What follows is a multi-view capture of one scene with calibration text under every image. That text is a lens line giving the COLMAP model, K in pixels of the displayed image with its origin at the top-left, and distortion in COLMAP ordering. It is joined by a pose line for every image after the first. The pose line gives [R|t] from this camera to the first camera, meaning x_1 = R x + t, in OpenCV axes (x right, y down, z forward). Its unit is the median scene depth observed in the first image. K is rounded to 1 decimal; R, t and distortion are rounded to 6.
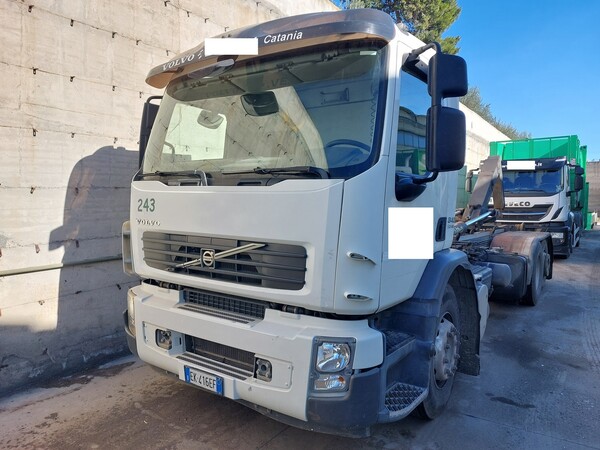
lens RADIAL K [[435.6, 0, 304.6], [0, 435.6, 227.0], [0, 0, 1]] dist [0.049591, -0.036989]
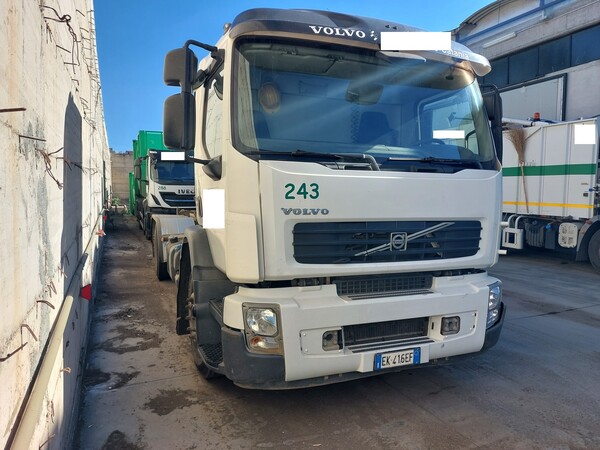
lens RADIAL K [[435.6, 0, 303.5], [0, 435.6, 220.6], [0, 0, 1]] dist [0.049591, -0.036989]
pose [[0.528557, -0.058071, 0.846909, -1.183518], [0.048005, 0.998106, 0.038477, -0.028484], [-0.847539, 0.020319, 0.530344, 0.618769]]
